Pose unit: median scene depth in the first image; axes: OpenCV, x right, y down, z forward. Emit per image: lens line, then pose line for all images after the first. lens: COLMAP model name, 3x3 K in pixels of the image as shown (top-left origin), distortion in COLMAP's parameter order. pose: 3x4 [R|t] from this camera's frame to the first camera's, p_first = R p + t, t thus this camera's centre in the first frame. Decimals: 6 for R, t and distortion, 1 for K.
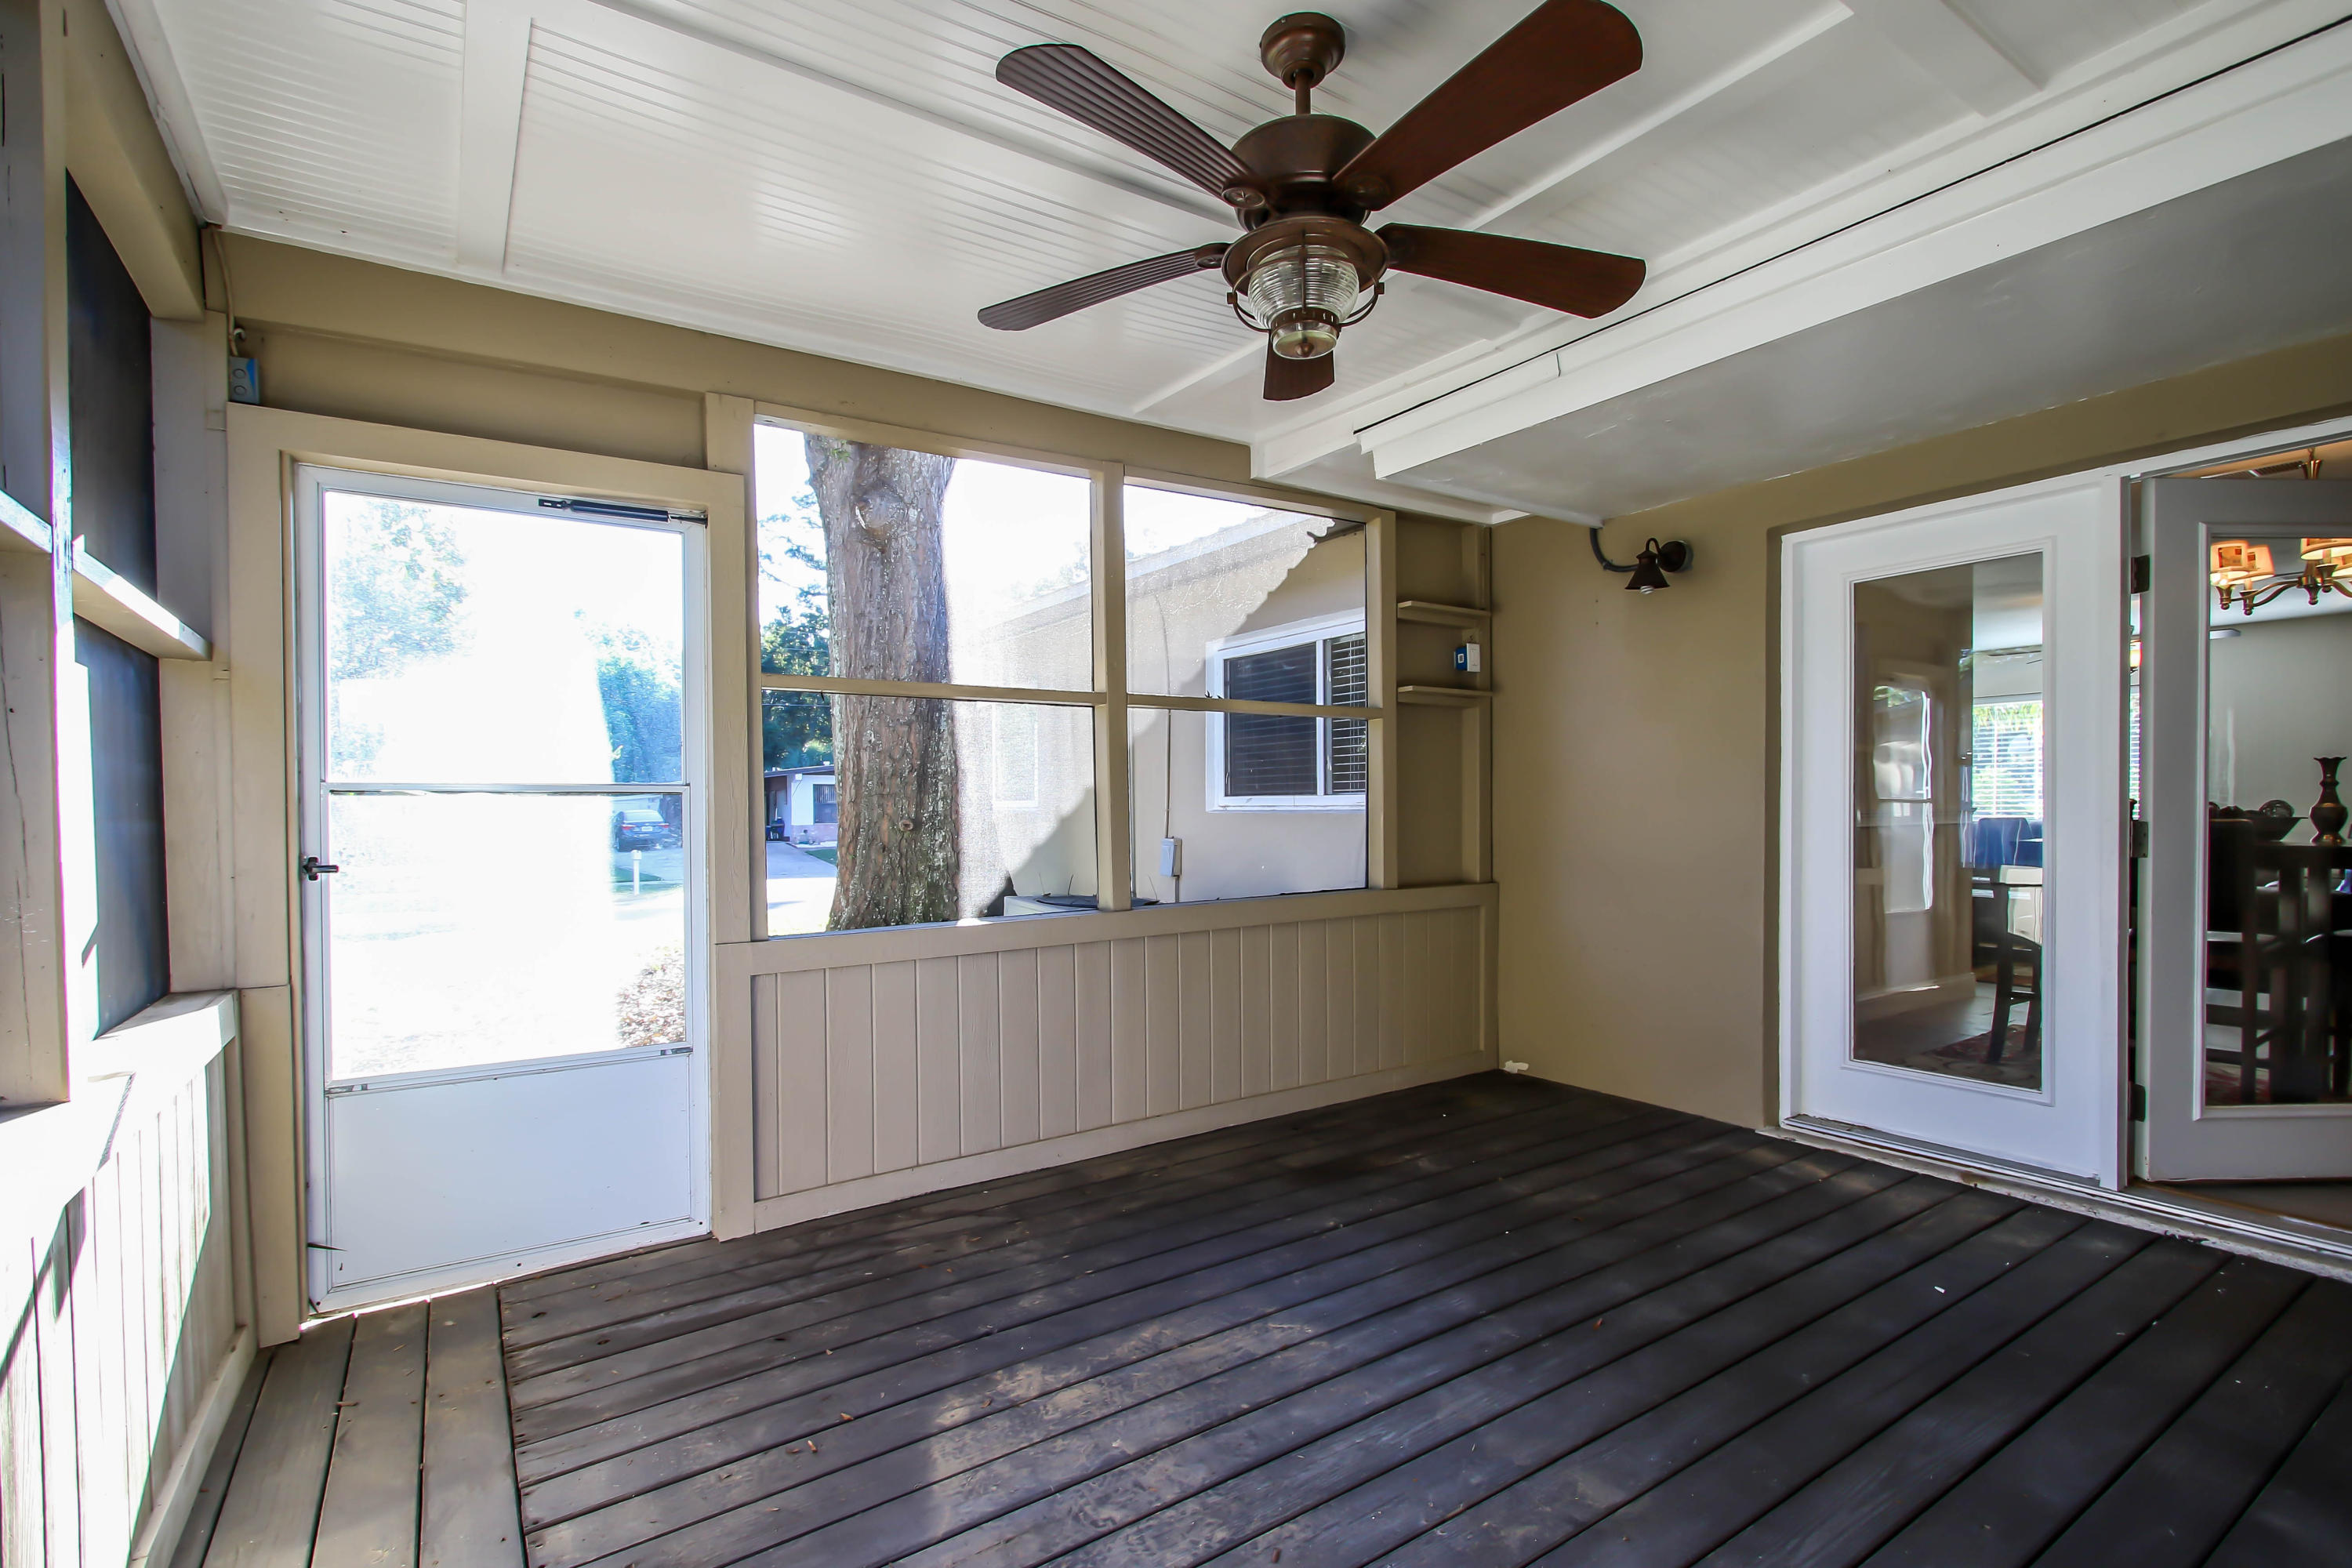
lens RADIAL K [[1094.8, 0, 1191.5], [0, 1094.8, 820.0], [0, 0, 1]] dist [-0.002973, -0.000353]
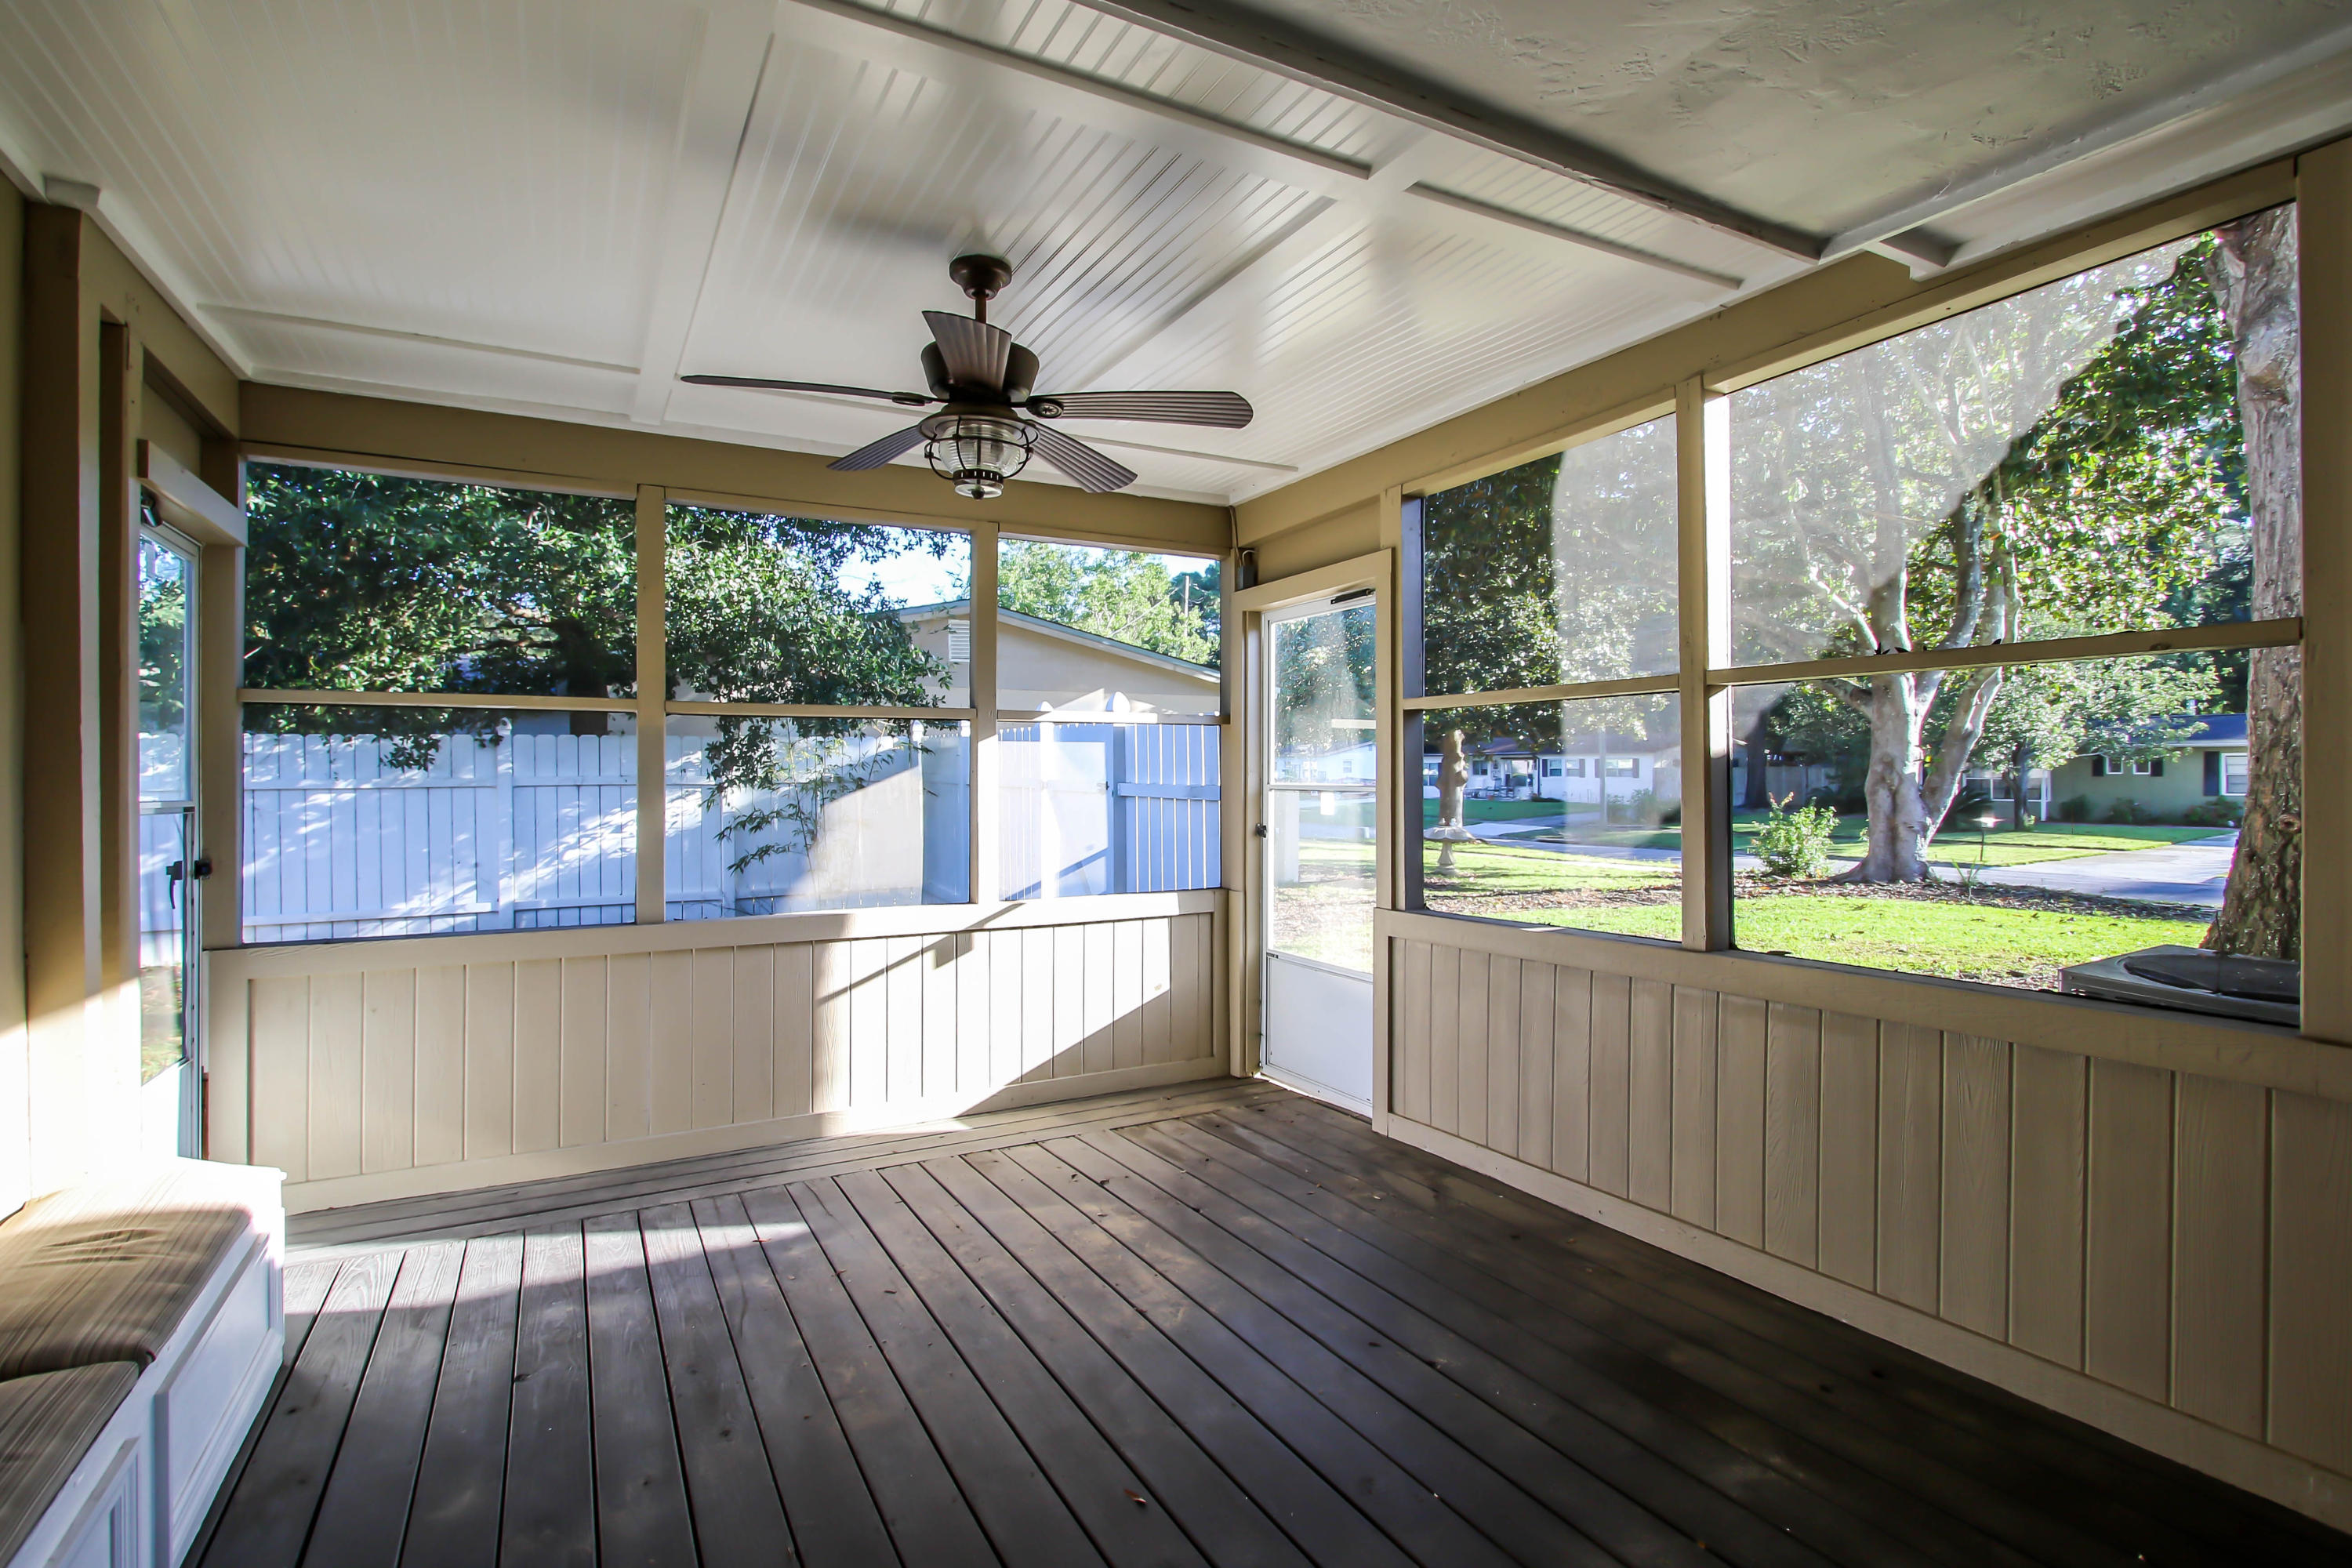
lens RADIAL K [[1127.3, 0, 1174.9], [0, 1127.3, 735.2], [0, 0, 1]] dist [-0.003404, -0.000782]
pose [[-0.092889, -0.021124, -0.995452, 0.986936], [0.003423, 0.999762, -0.021535, -0.069092], [0.995671, -0.005408, -0.092794, 0.902741]]
